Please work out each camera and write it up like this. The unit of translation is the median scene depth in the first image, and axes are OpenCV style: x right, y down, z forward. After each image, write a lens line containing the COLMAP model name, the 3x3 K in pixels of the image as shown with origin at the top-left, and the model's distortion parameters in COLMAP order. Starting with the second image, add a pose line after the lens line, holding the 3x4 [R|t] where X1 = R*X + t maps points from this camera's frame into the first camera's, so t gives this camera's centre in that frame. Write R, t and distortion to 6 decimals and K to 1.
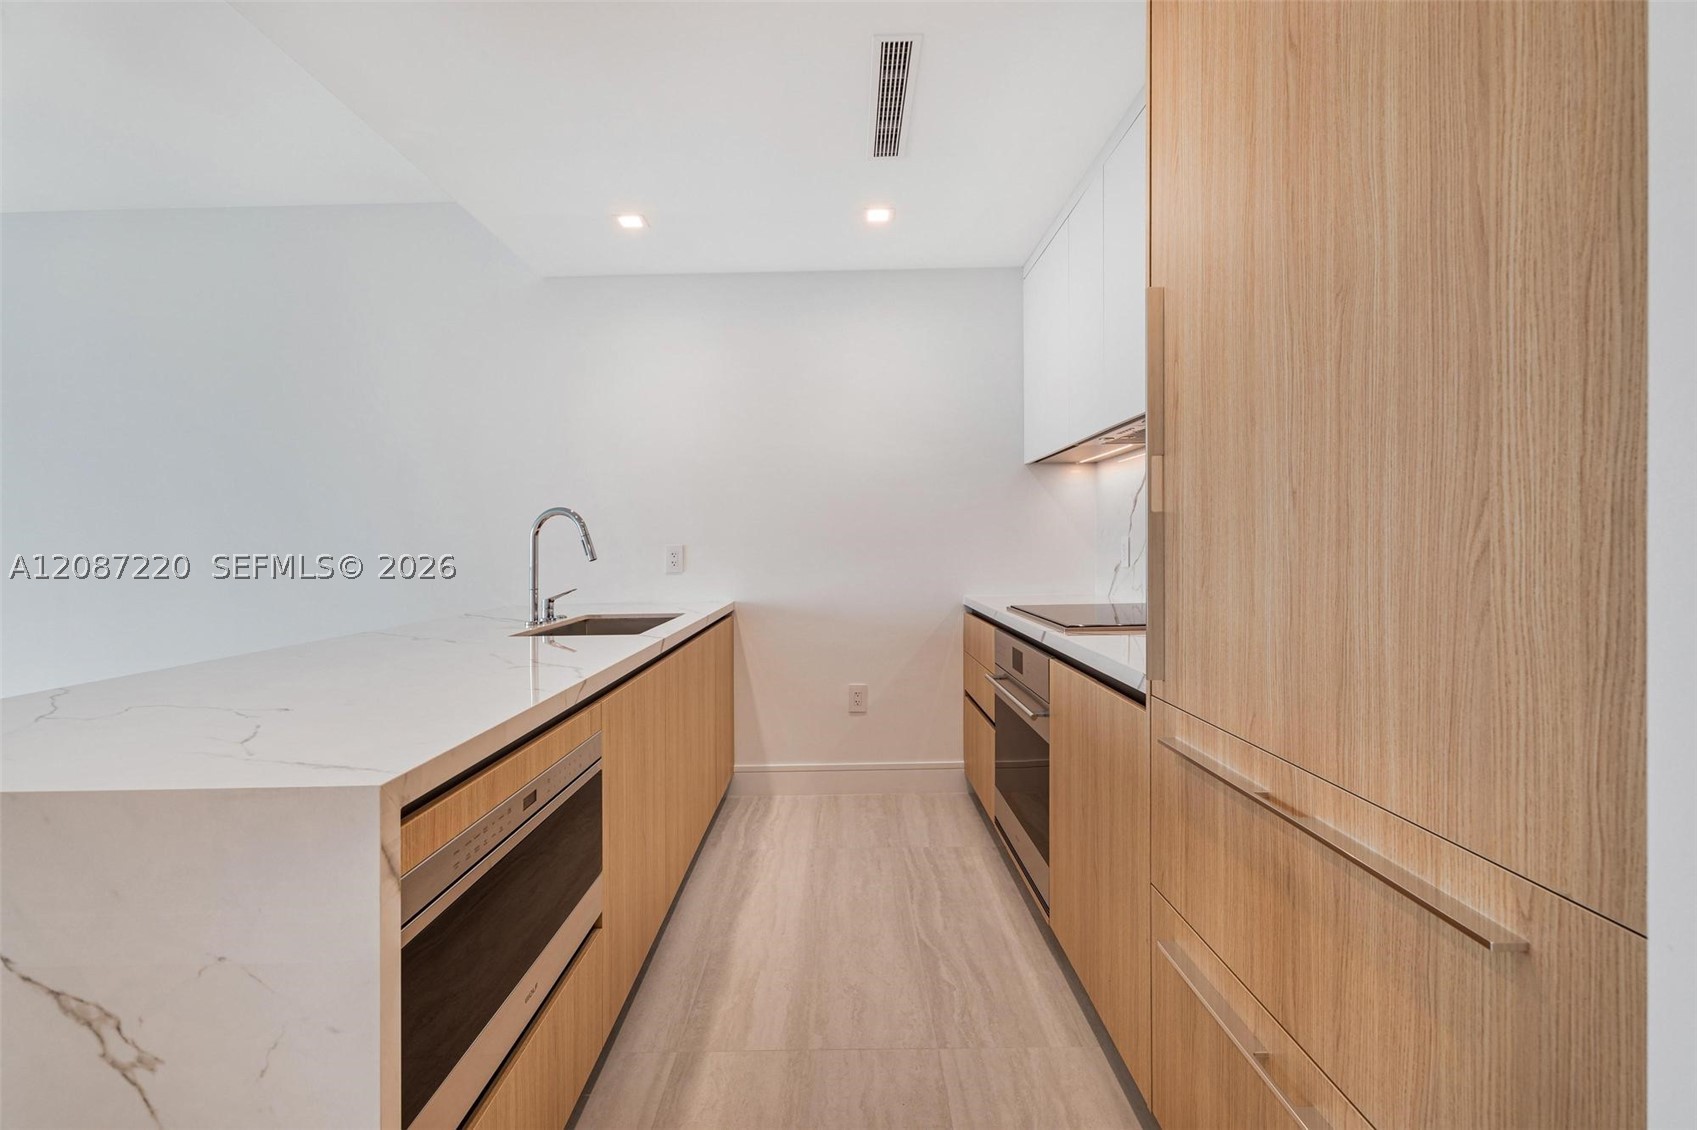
lens RADIAL K [[789.0, 0, 840.1], [0, 789.0, 540.8], [0, 0, 1]] dist [0.004914, -0.001552]
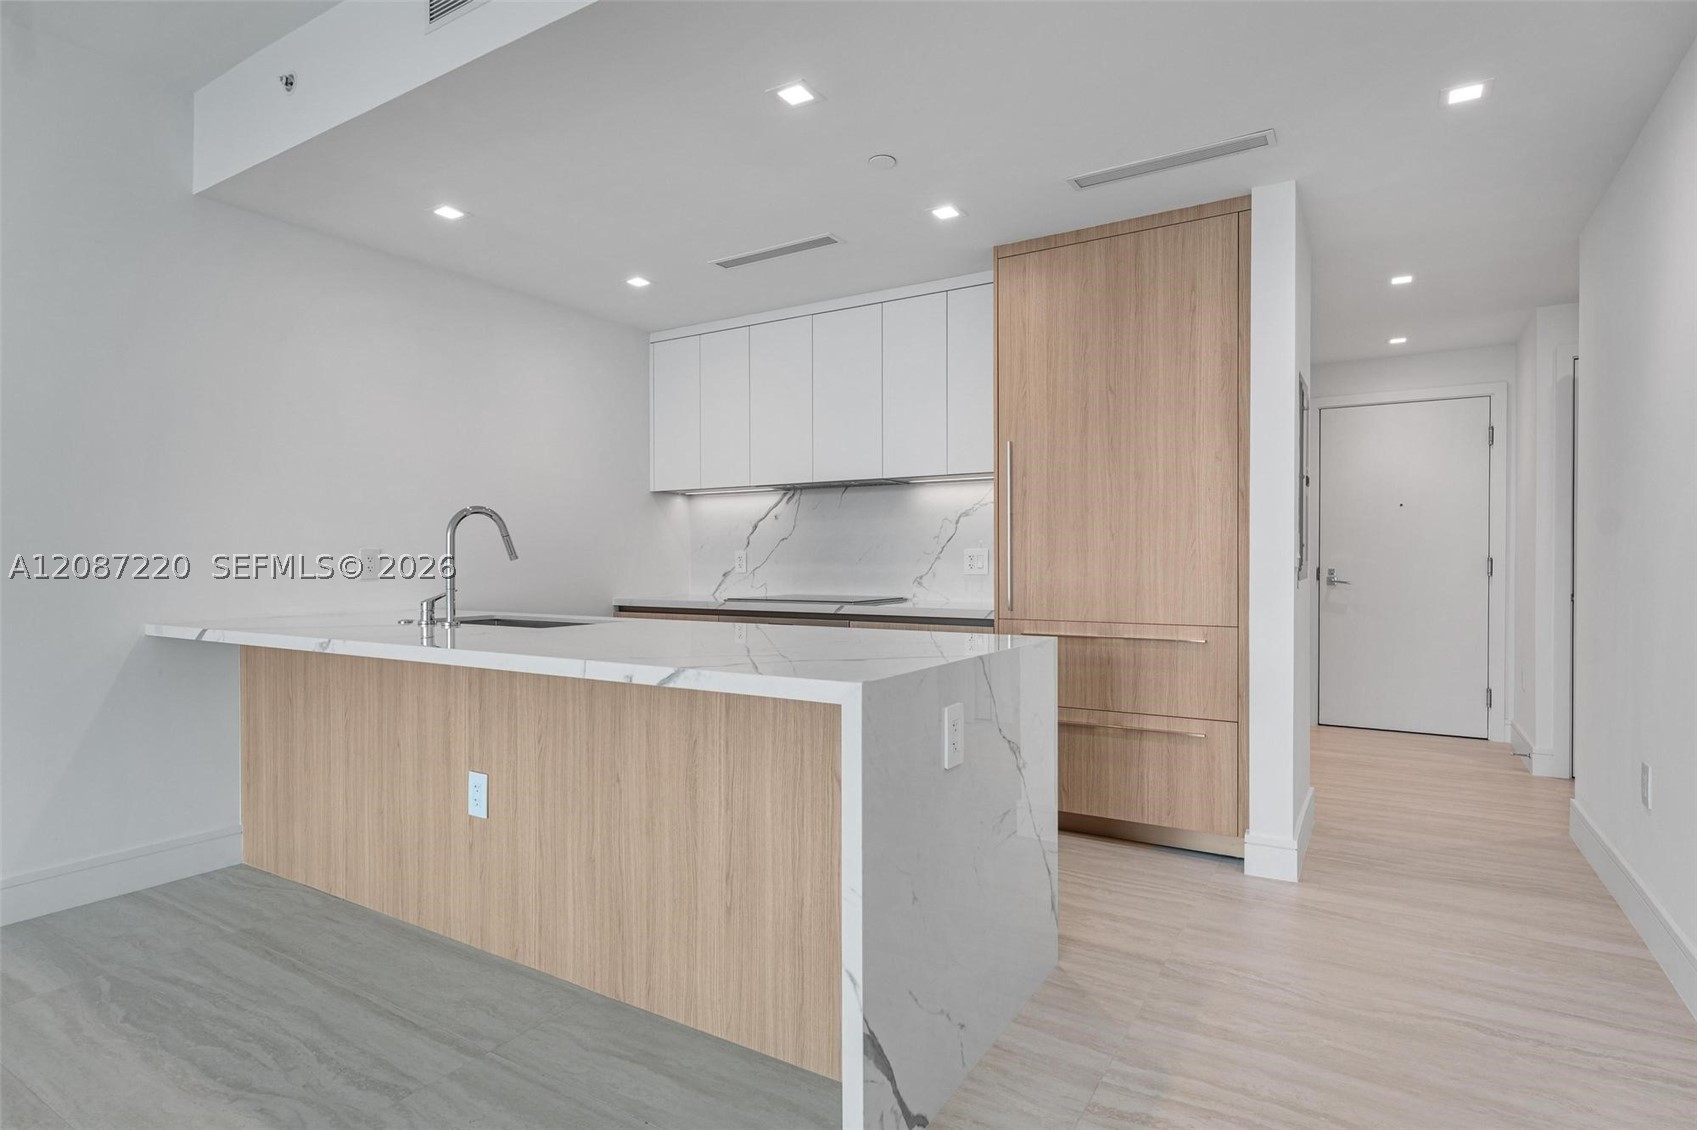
lens RADIAL K [[874.2, 0, 817.8], [0, 874.2, 559.2], [0, 0, 1]] dist [-0.005826, -0.000508]
pose [[0.537415, 0.018799, 0.843109, -3.338548], [-0.011892, 0.999821, -0.014714, 0.112440], [-0.843234, -0.002119, 0.537542, 0.152629]]
